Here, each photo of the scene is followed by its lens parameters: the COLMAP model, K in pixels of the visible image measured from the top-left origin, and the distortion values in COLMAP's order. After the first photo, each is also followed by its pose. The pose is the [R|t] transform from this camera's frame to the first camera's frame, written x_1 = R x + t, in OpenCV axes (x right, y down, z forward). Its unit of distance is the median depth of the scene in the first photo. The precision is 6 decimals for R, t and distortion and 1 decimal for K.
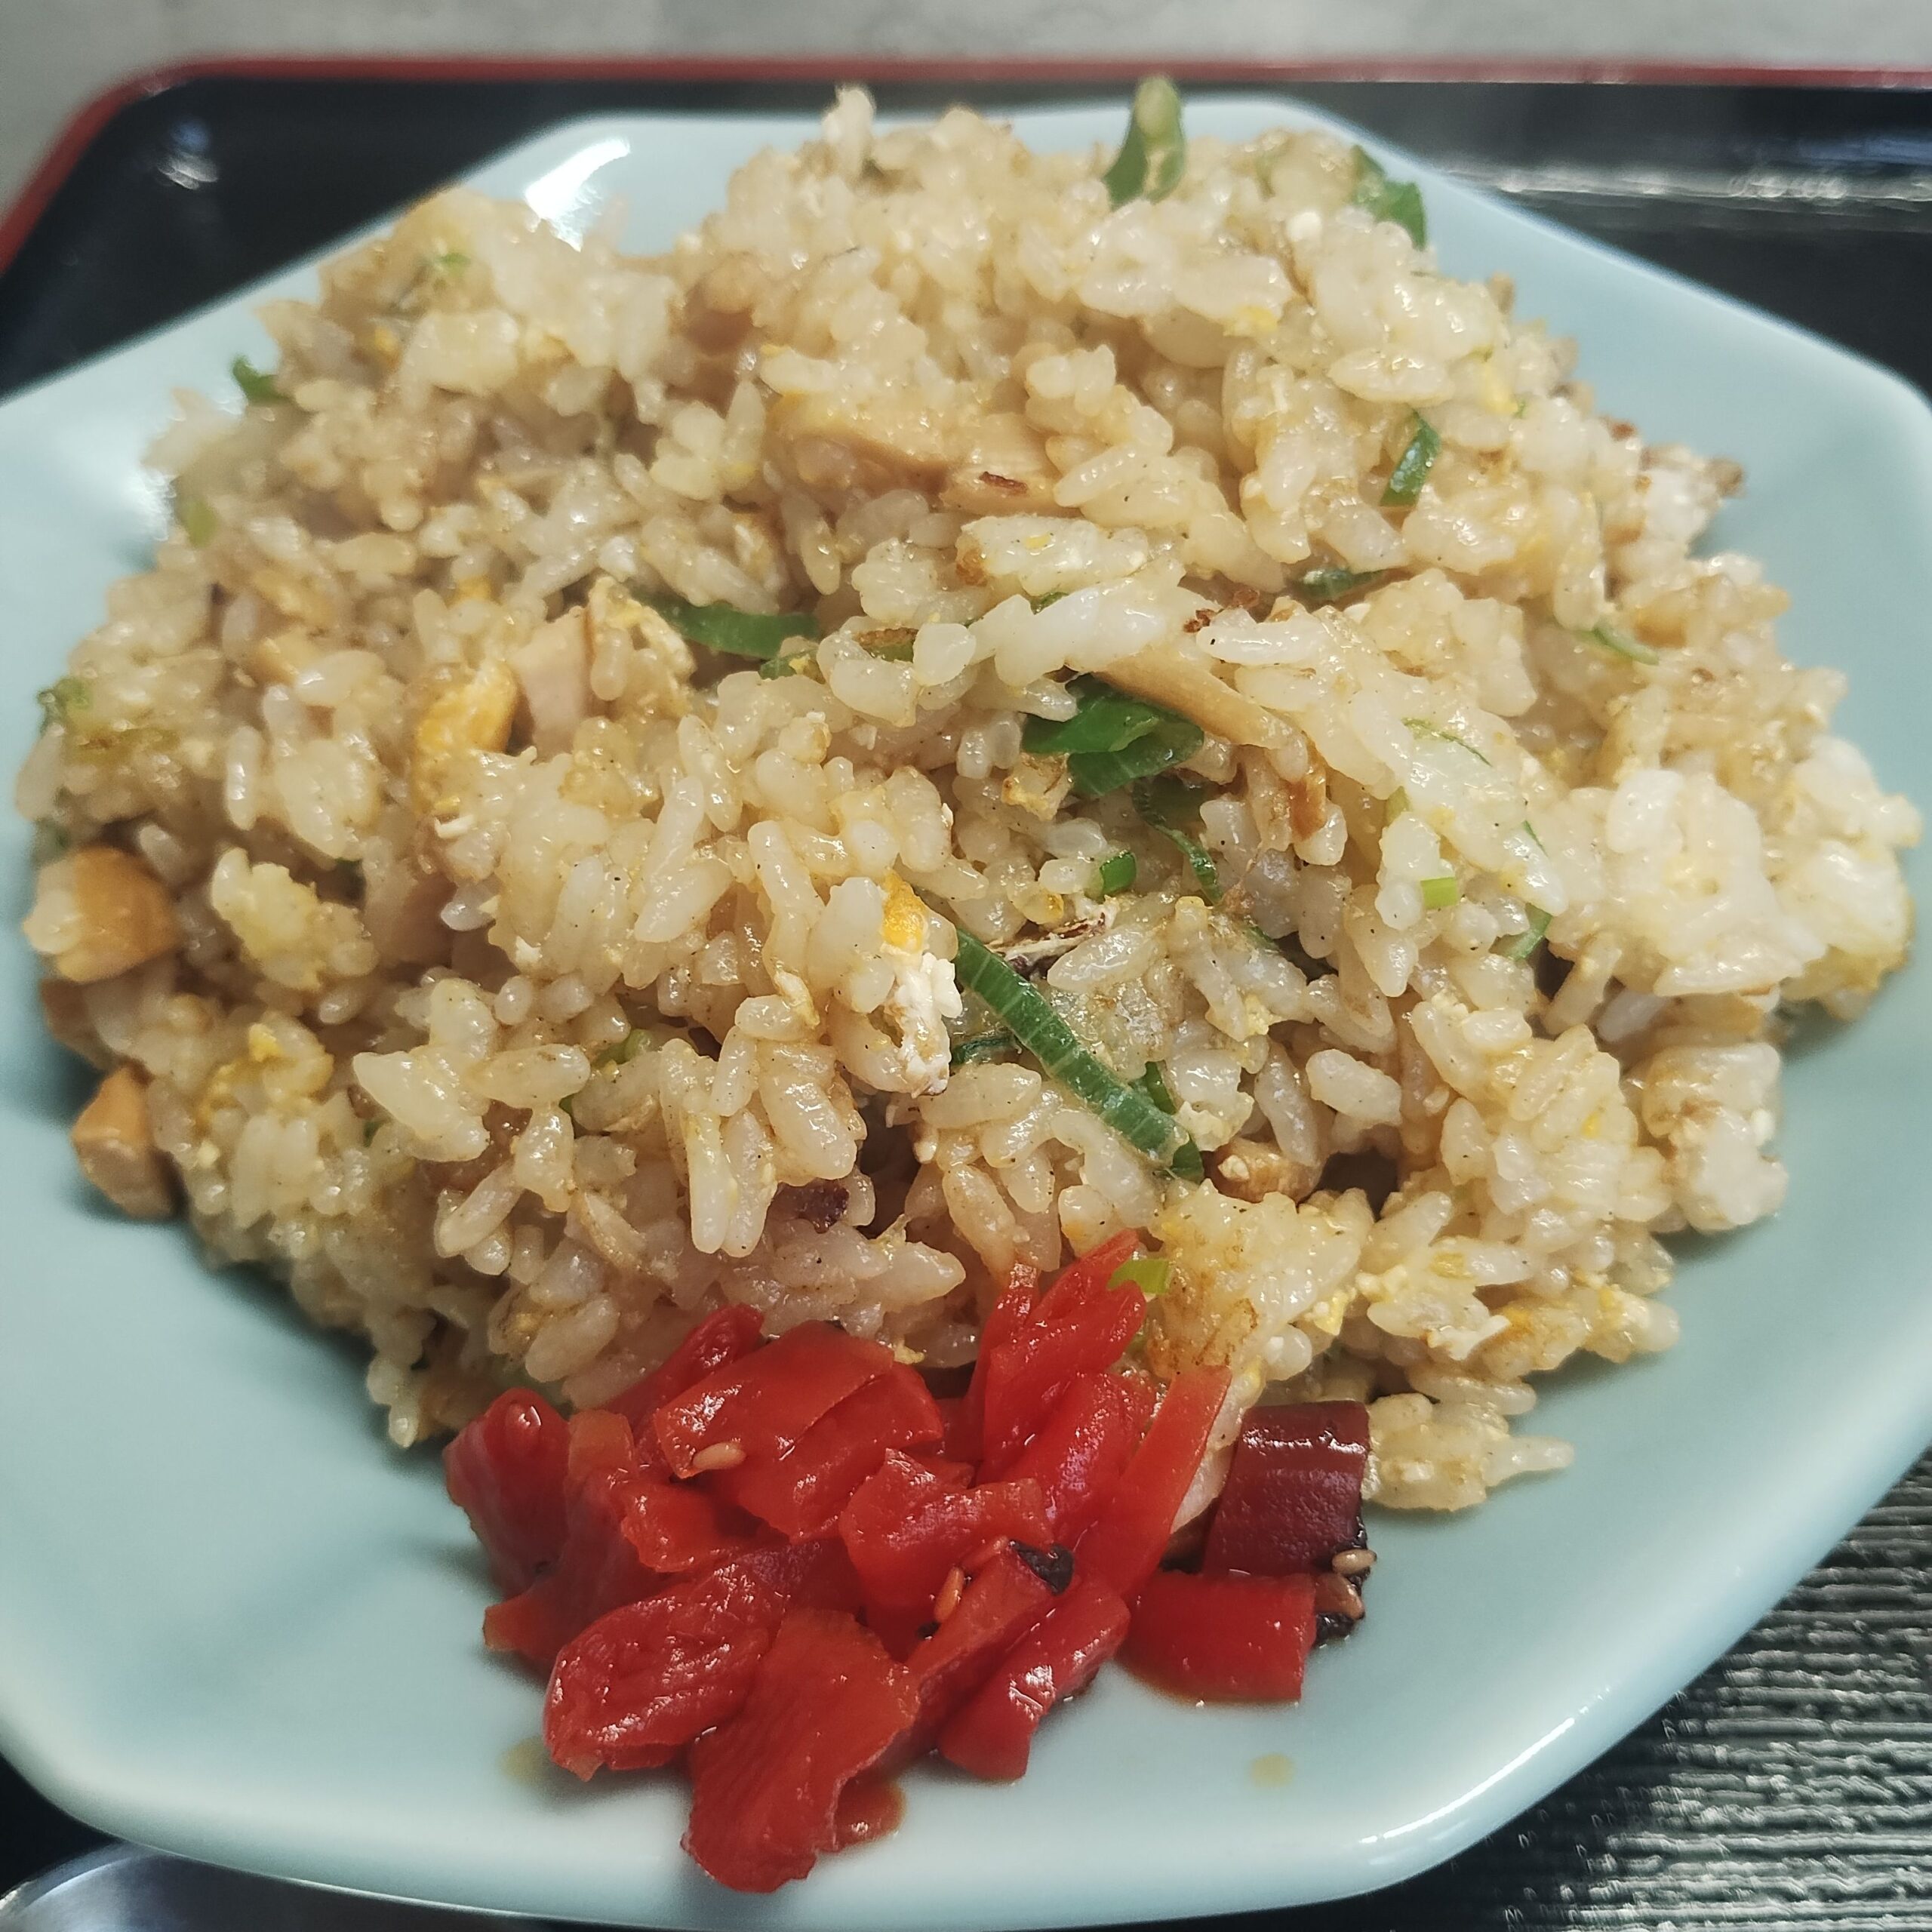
lens RADIAL K [[2094.0, 0, 966.0], [0, 2094.0, 966.0], [0, 0, 1]] dist [0.005042, -0.014094]
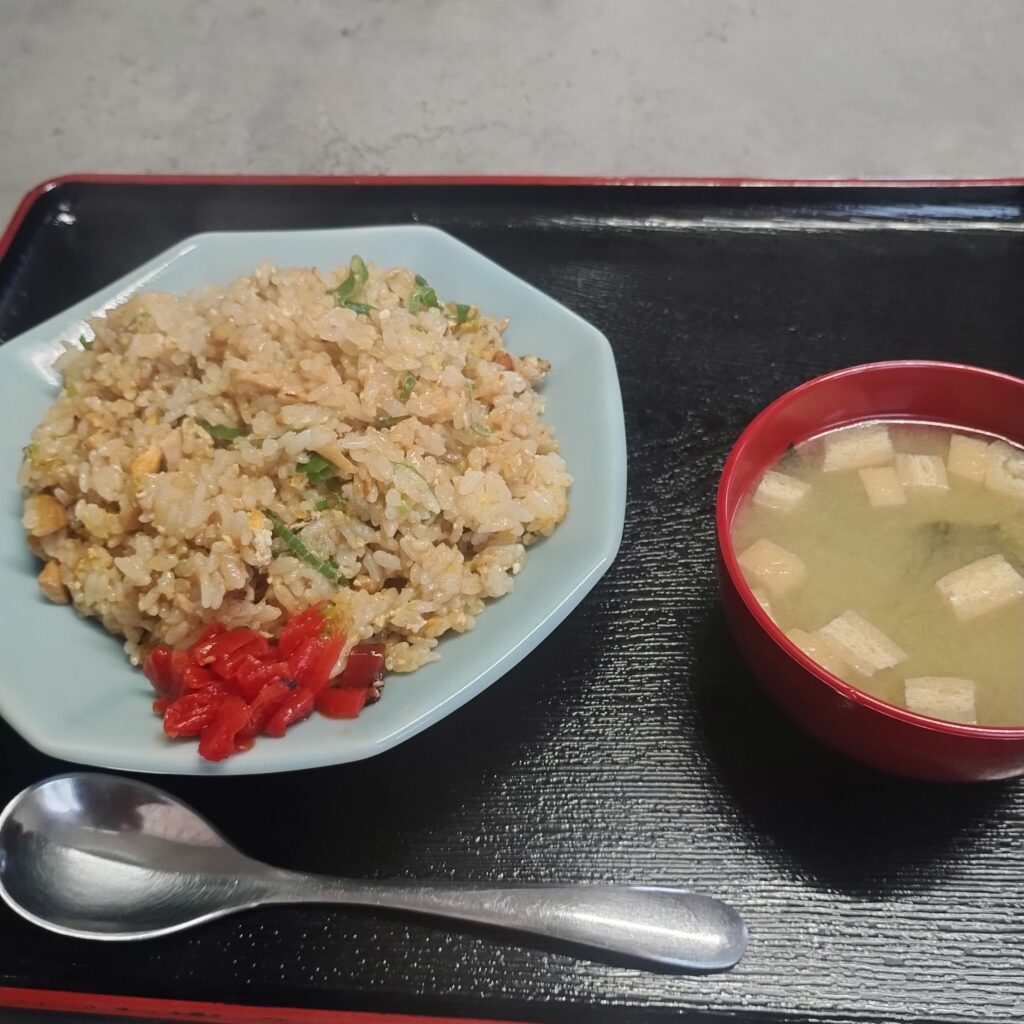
lens RADIAL K [[1066.0, 0, 512.0], [0, 1066.0, 512.0], [0, 0, 1]] dist [0.008859, -0.010054]
pose [[0.999510, -0.020532, 0.023622, 0.350558], [0.019762, 0.999280, 0.032395, -0.081842], [-0.024270, -0.031912, 0.999196, -0.861425]]
